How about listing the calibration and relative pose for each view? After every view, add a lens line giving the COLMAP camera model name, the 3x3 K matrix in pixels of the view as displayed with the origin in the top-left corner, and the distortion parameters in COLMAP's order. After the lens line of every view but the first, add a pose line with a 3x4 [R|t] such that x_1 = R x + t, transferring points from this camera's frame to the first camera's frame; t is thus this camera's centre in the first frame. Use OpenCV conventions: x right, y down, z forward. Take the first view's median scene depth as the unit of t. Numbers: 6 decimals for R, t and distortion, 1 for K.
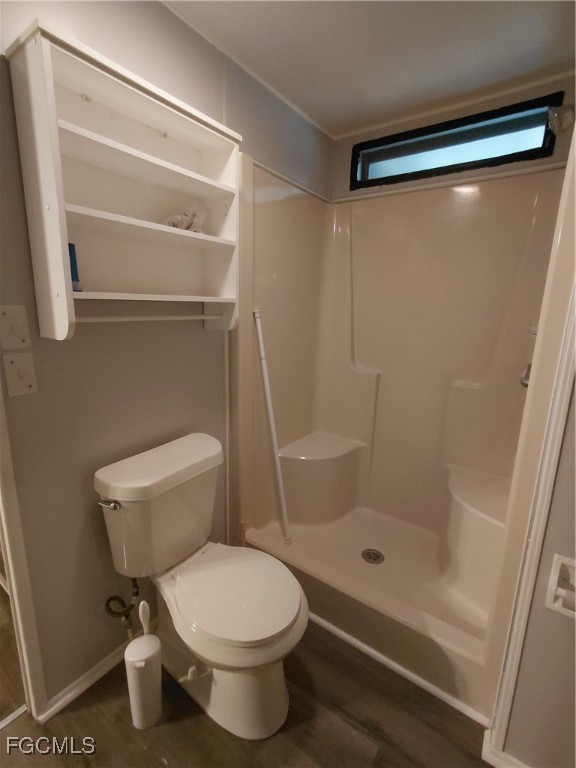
lens RADIAL K [[352.5, 0, 297.6], [0, 352.5, 385.8], [0, 0, 1]] dist [-0.003521, -0.000140]
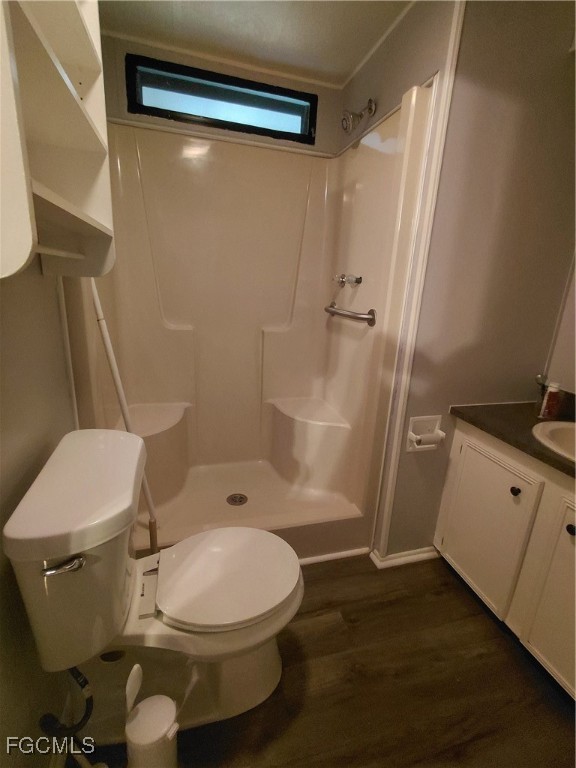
lens RADIAL K [[356.5, 0, 291.4], [0, 356.5, 382.8], [0, 0, 1]] dist [-0.002226, -0.000258]
pose [[0.617406, -0.206772, 0.758983, -0.461559], [0.133051, 0.978384, 0.158312, -0.010753], [-0.775311, 0.003241, 0.631571, 0.208723]]
